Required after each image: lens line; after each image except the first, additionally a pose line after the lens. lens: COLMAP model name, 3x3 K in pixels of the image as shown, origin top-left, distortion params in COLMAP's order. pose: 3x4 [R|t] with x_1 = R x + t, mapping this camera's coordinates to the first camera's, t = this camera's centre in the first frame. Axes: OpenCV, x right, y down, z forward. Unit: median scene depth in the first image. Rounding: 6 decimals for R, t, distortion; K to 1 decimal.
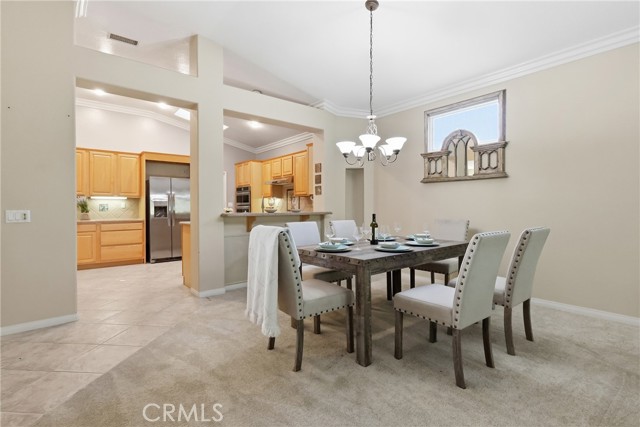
lens RADIAL K [[303.2, 0, 318.4], [0, 303.2, 211.8], [0, 0, 1]] dist [-0.000810, 0.001203]
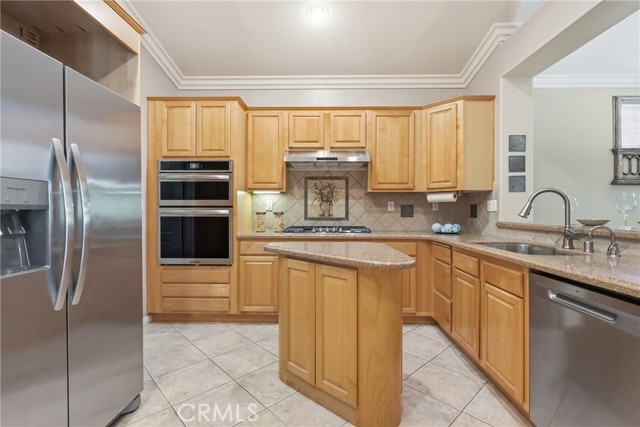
lens RADIAL K [[303.2, 0, 321.9], [0, 303.2, 209.5], [0, 0, 1]] dist [-0.000810, 0.001203]
pose [[0.648948, 0.007411, 0.760797, -0.548675], [0.004232, 0.999902, -0.013350, -0.014750], [-0.760821, 0.011884, 0.648853, 0.765984]]
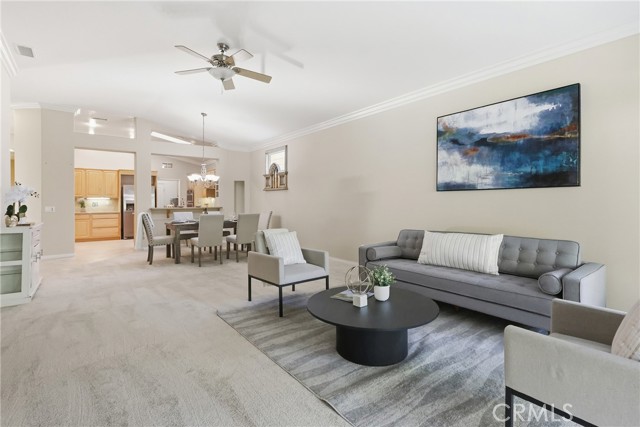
lens RADIAL K [[303.2, 0, 318.0], [0, 303.2, 204.9], [0, 0, 1]] dist [-0.000810, 0.001203]
pose [[0.999757, -0.002218, -0.021946, 0.502783], [0.002079, 0.999978, -0.006331, 0.000382], [0.021959, 0.006284, 0.999739, -0.572487]]
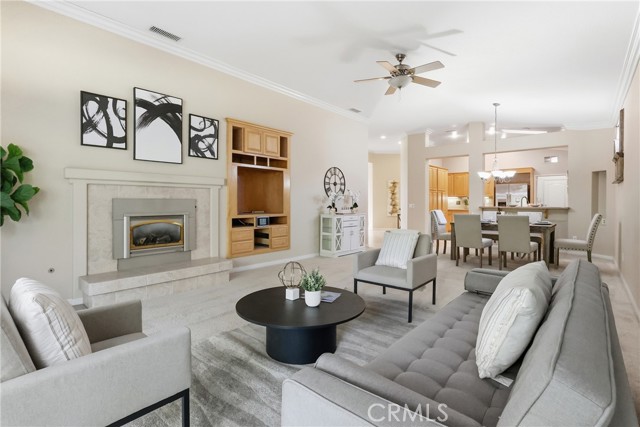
lens RADIAL K [[303.2, 0, 324.3], [0, 303.2, 207.9], [0, 0, 1]] dist [-0.000810, 0.001203]
pose [[0.191619, 0.022988, -0.981200, 0.934601], [-0.016412, 0.999661, 0.020215, -0.006428], [0.981332, 0.012230, 0.191931, -0.241135]]
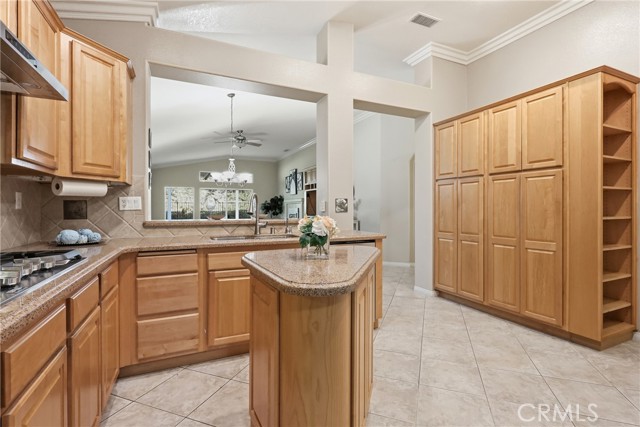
lens RADIAL K [[303.2, 0, 321.1], [0, 303.2, 211.5], [0, 0, 1]] dist [-0.000810, 0.001203]
pose [[-0.969481, 0.002018, 0.245160, -0.353572], [0.007022, 0.999784, 0.019540, -0.020843], [-0.245067, 0.020665, -0.969286, 1.205304]]
